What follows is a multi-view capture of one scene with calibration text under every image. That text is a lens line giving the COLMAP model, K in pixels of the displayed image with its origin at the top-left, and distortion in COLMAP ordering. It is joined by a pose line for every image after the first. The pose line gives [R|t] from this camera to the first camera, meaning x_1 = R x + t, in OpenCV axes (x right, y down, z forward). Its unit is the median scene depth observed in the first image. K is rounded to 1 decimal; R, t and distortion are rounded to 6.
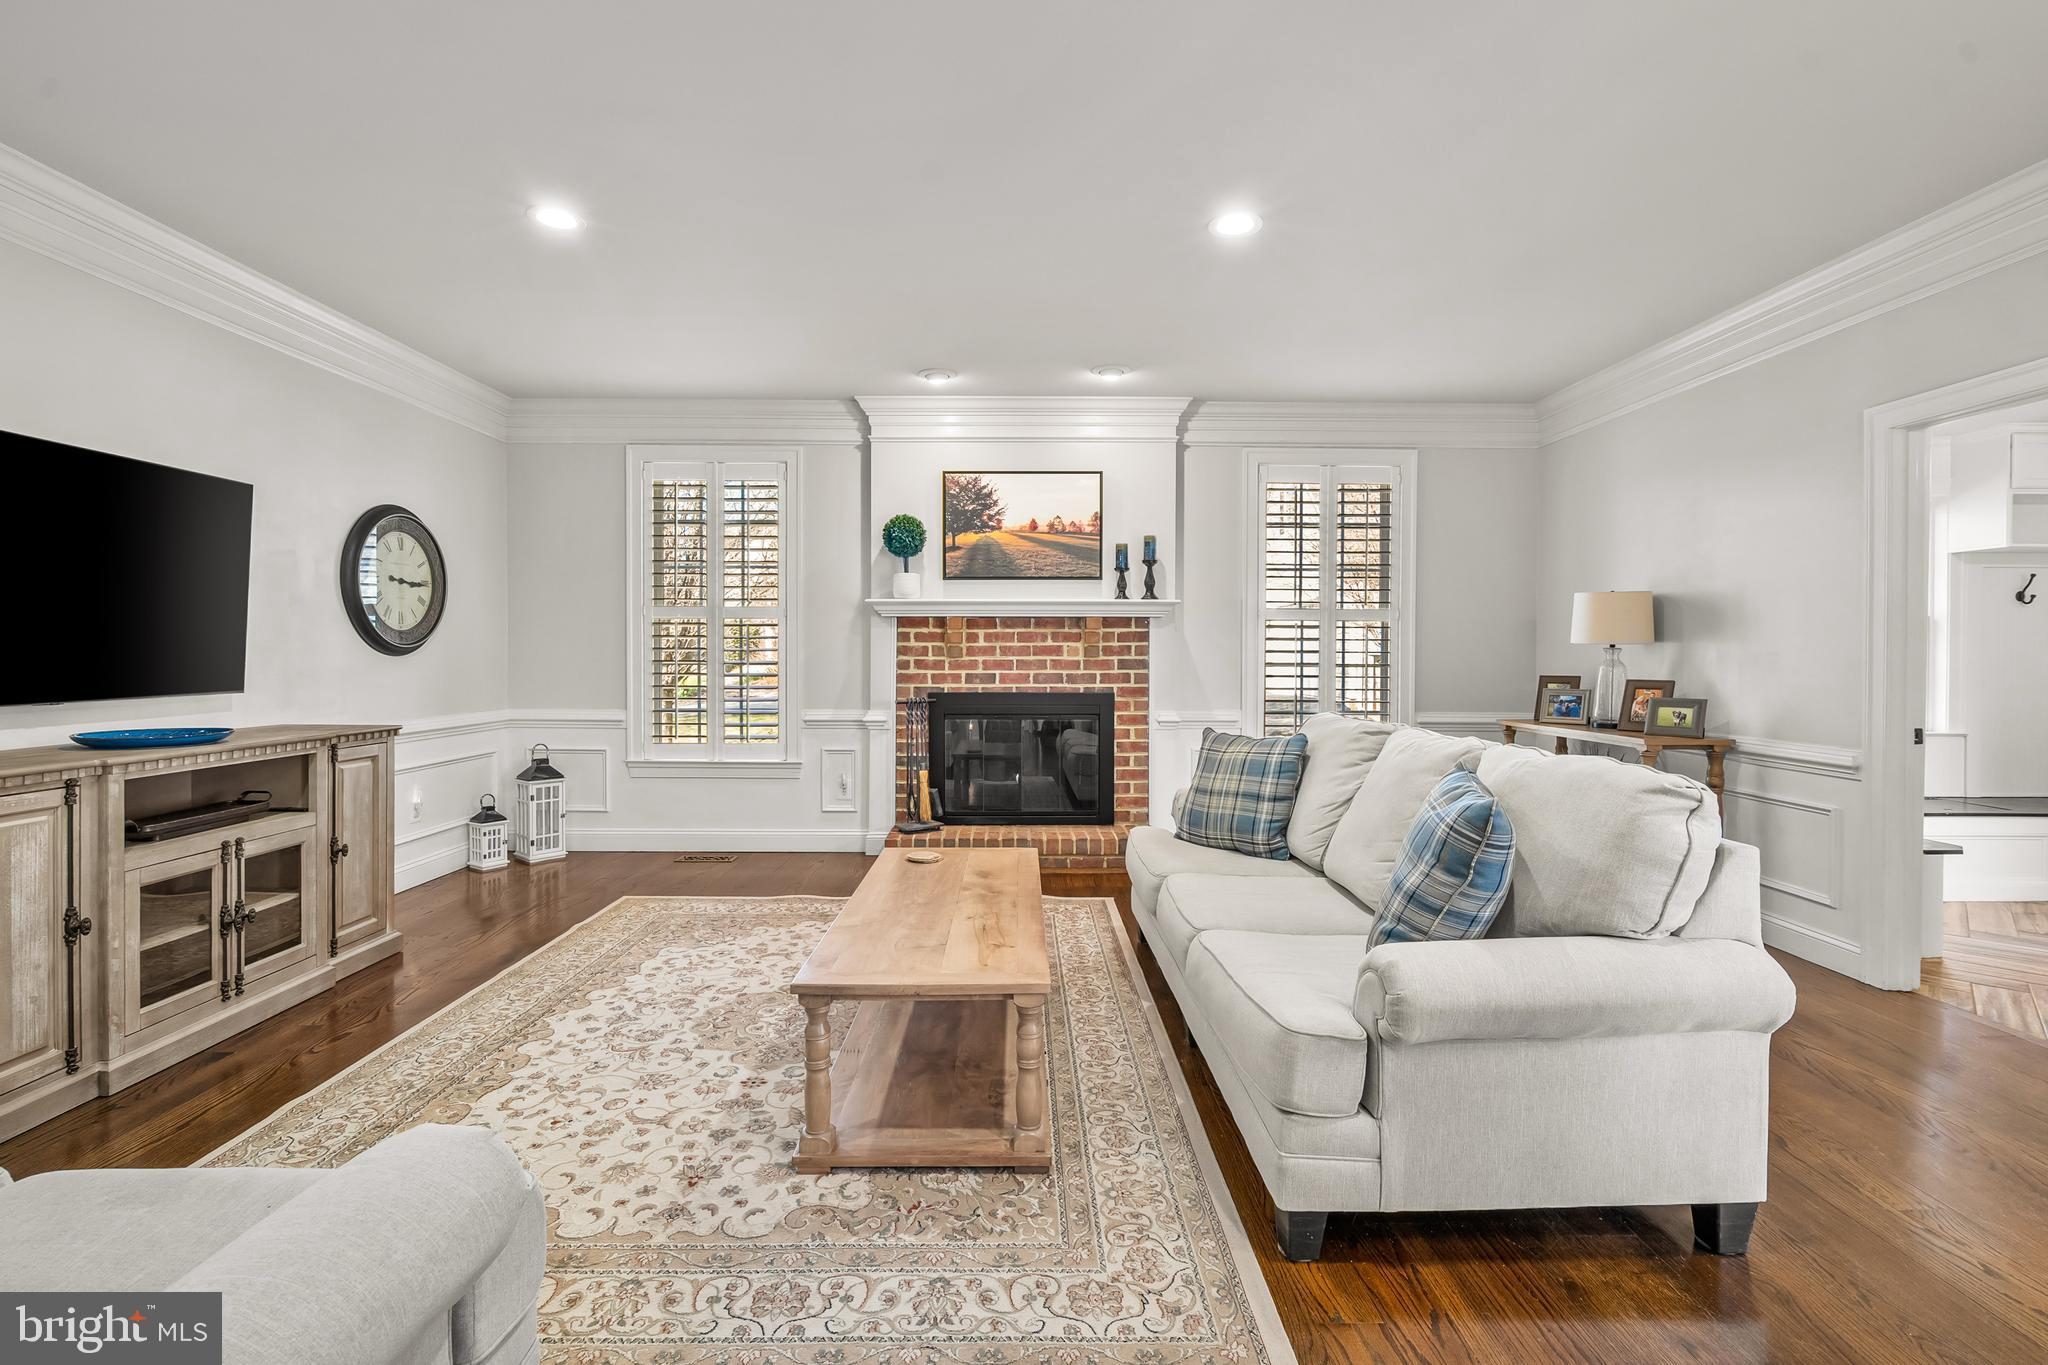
lens RADIAL K [[929.6, 0, 1034.8], [0, 929.6, 676.0], [0, 0, 1]] dist [-0.001545, 0.002317]
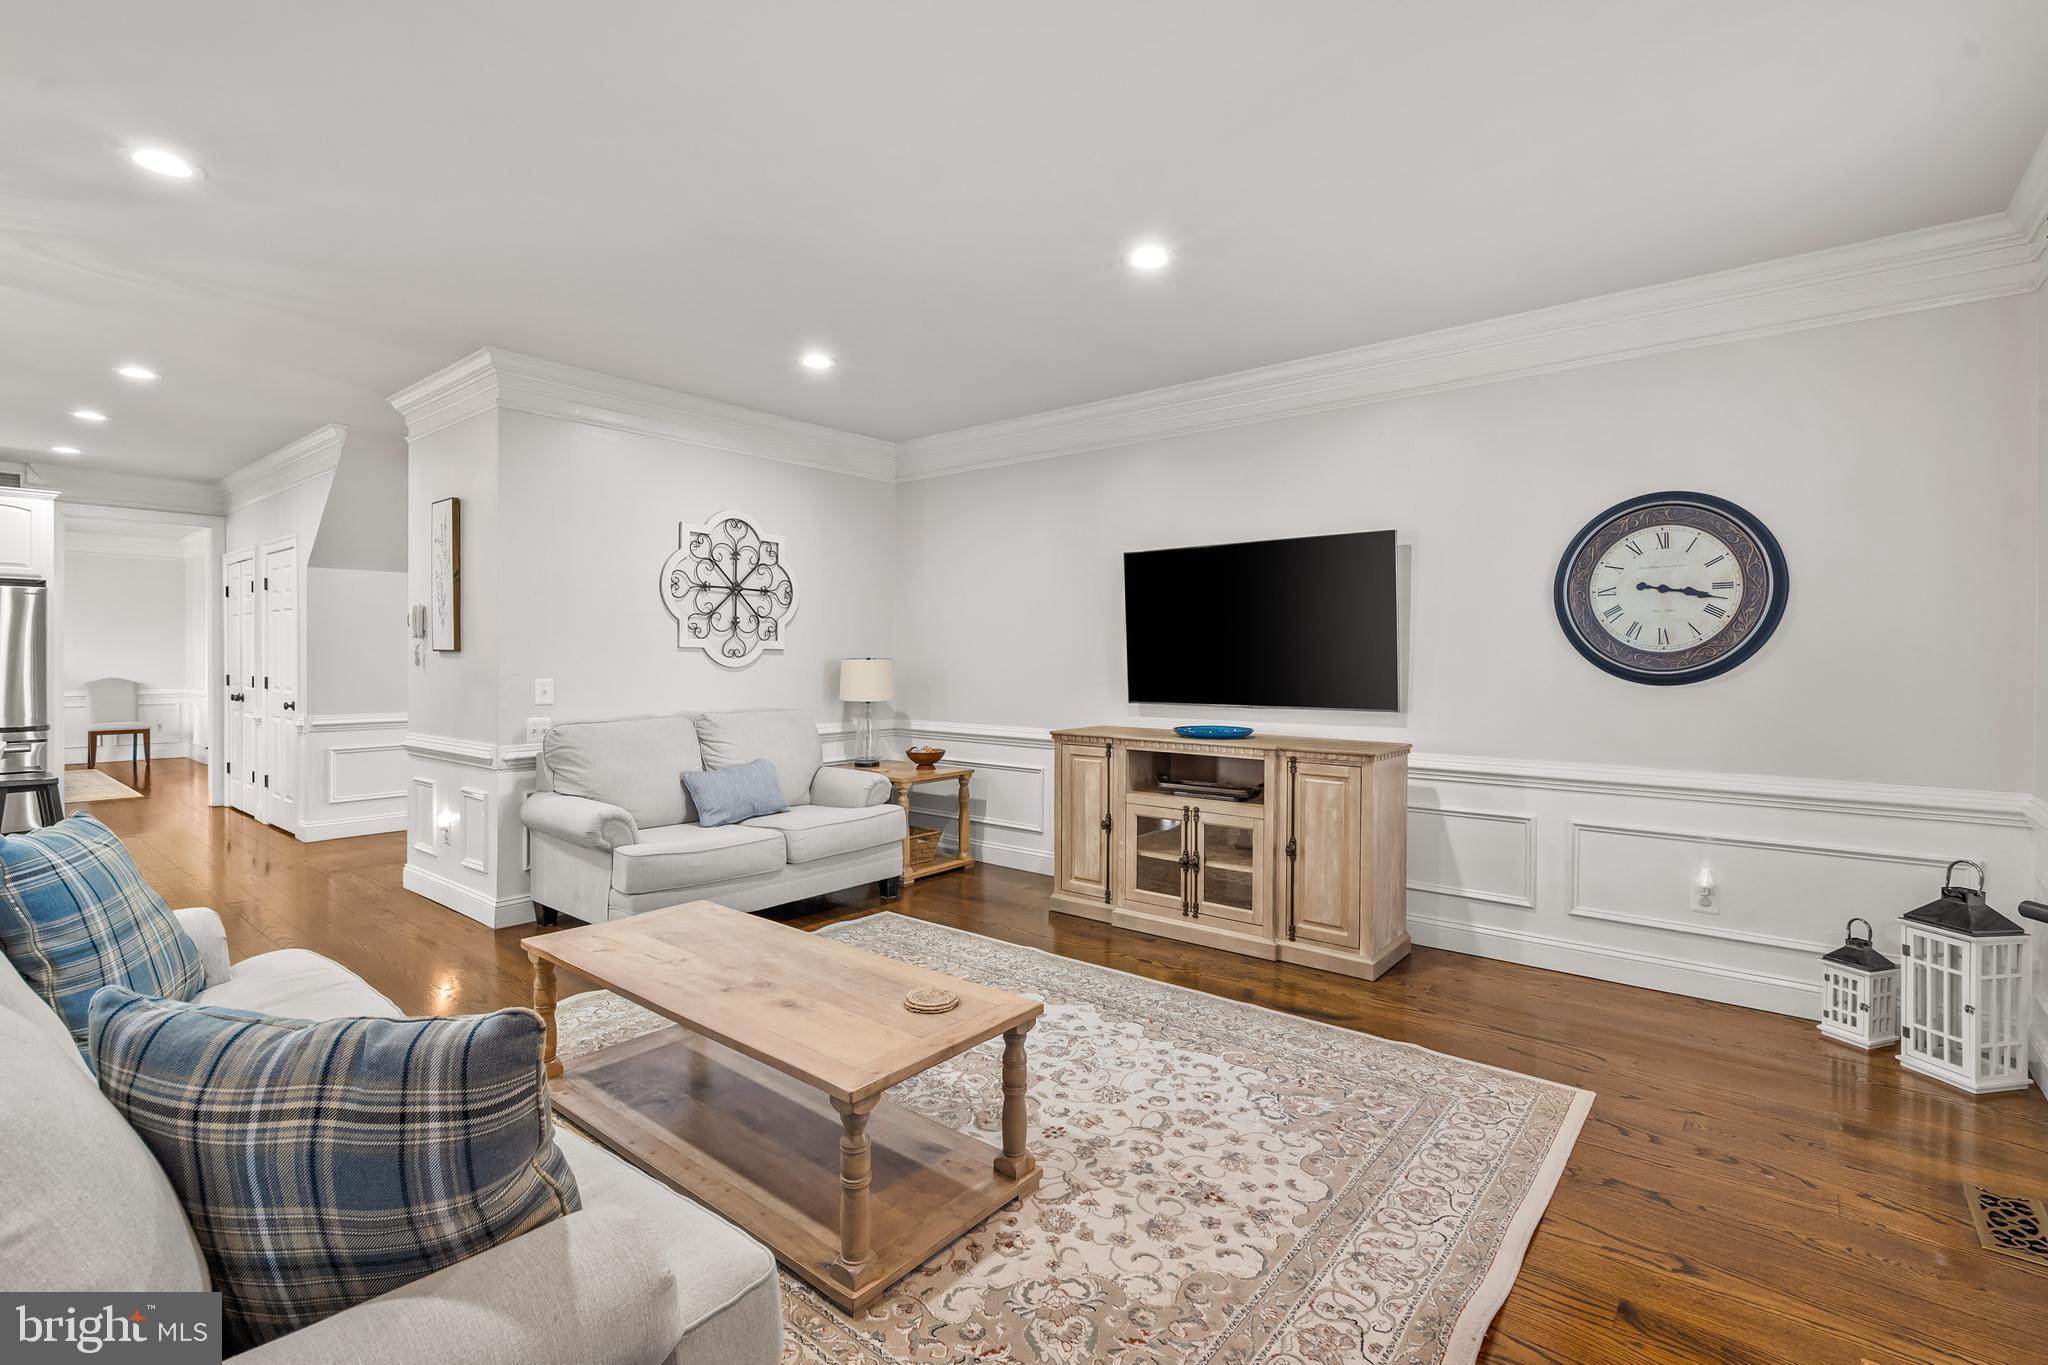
lens RADIAL K [[929.6, 0, 1023.8], [0, 929.6, 683.5], [0, 0, 1]] dist [-0.001545, 0.002317]
pose [[-0.649441, 0.016784, -0.760227, 0.209694], [-0.023366, 0.998844, 0.042014, -0.036563], [0.760053, 0.045049, -0.648298, 0.924056]]
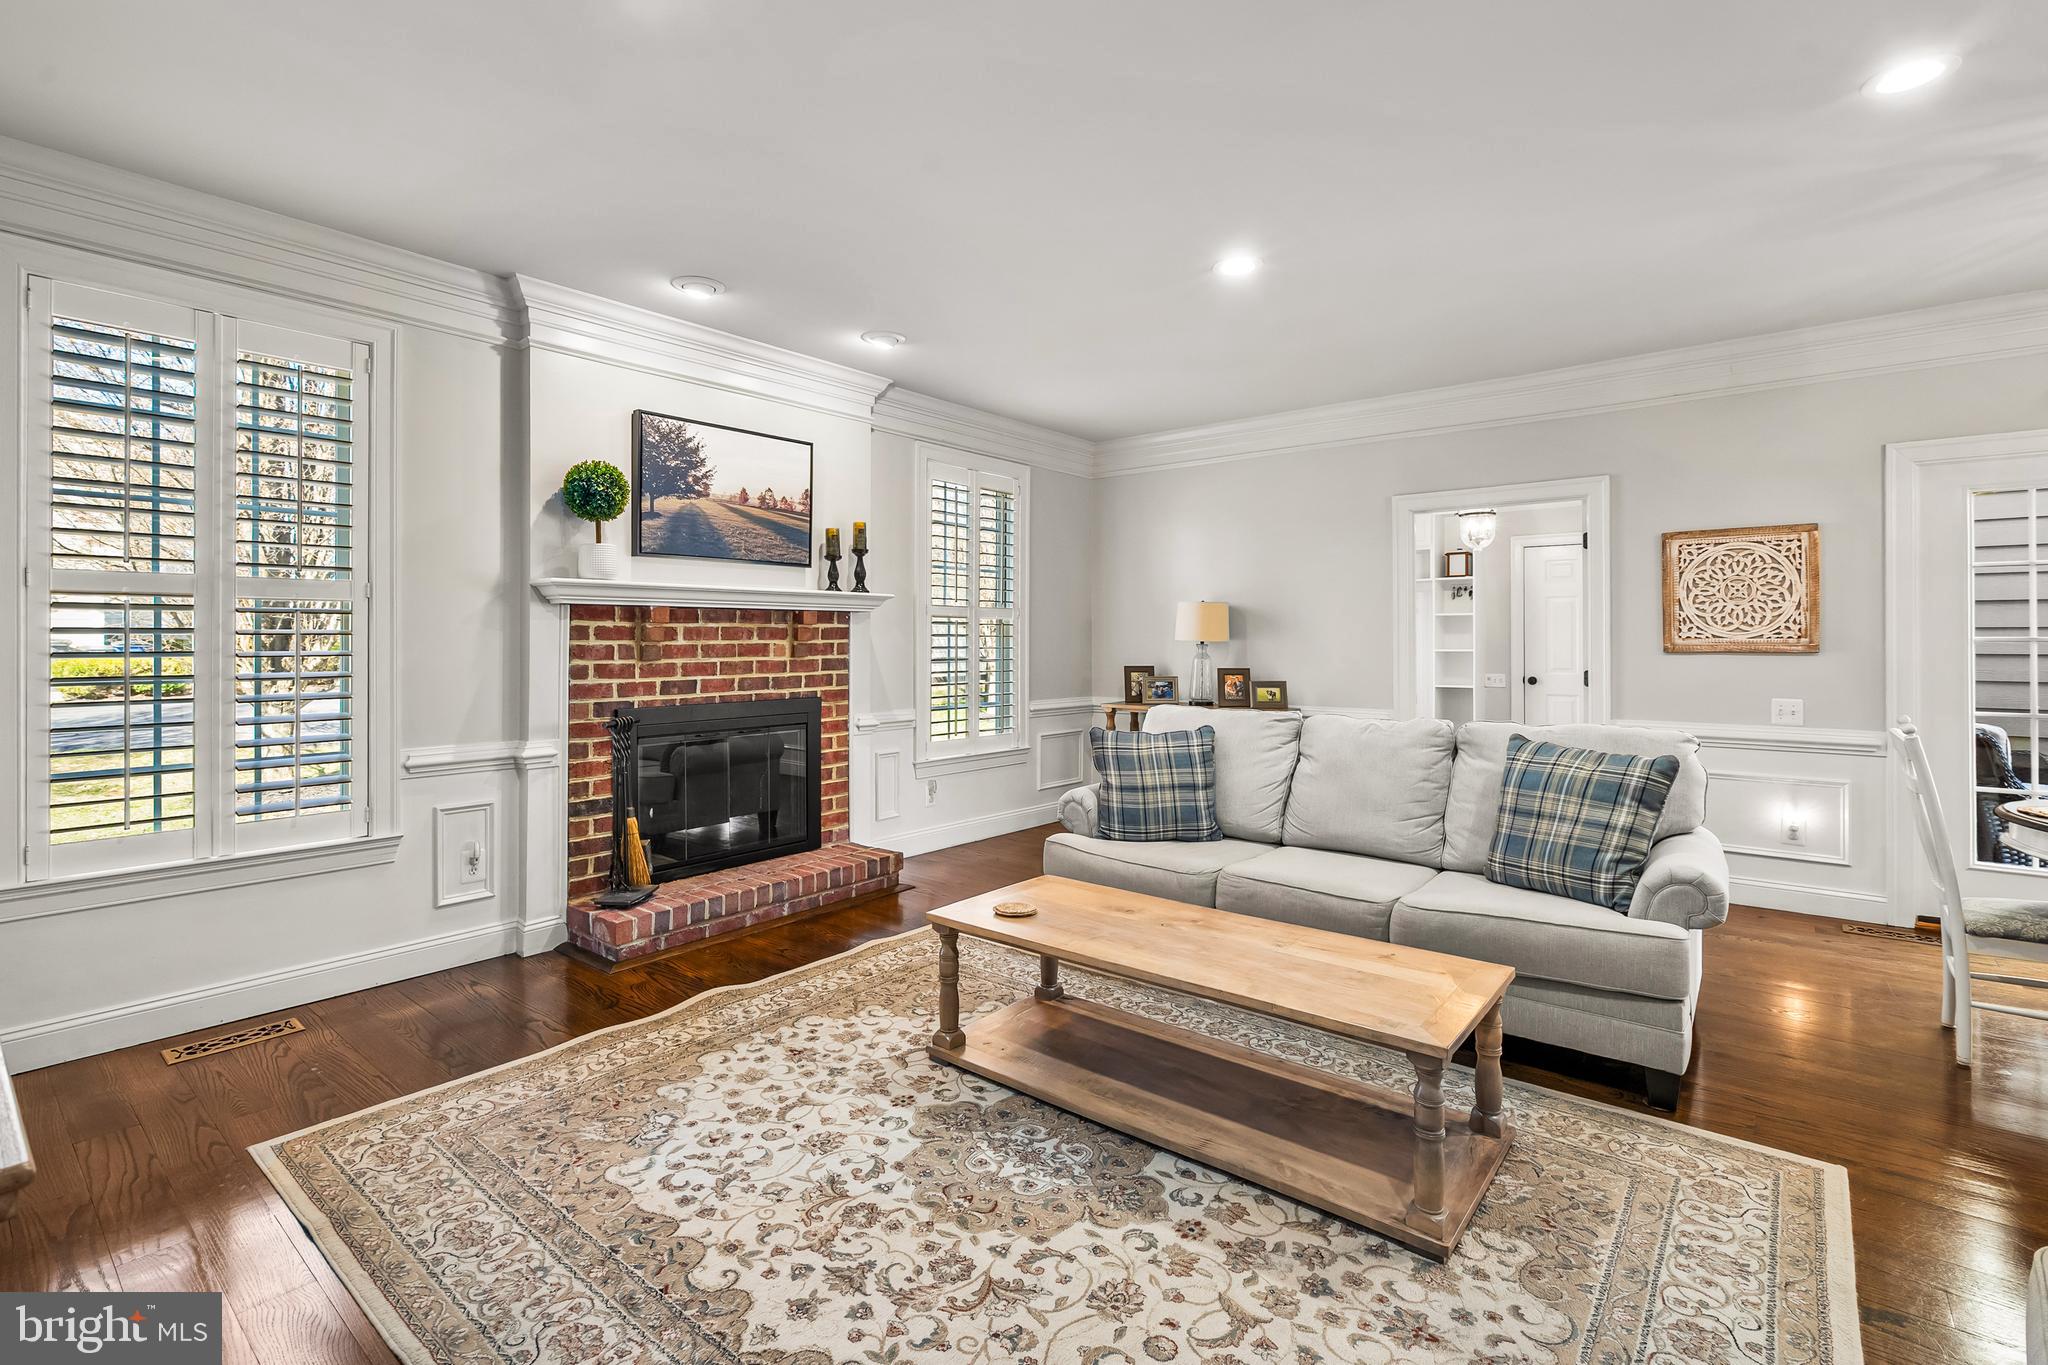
lens RADIAL K [[929.6, 0, 1034.1], [0, 929.6, 650.3], [0, 0, 1]] dist [-0.001545, 0.002317]
pose [[0.642411, -0.011516, 0.766273, -0.465230], [0.020440, 0.999789, -0.002111, -0.020627], [-0.766087, 0.017019, 0.642511, 0.286938]]
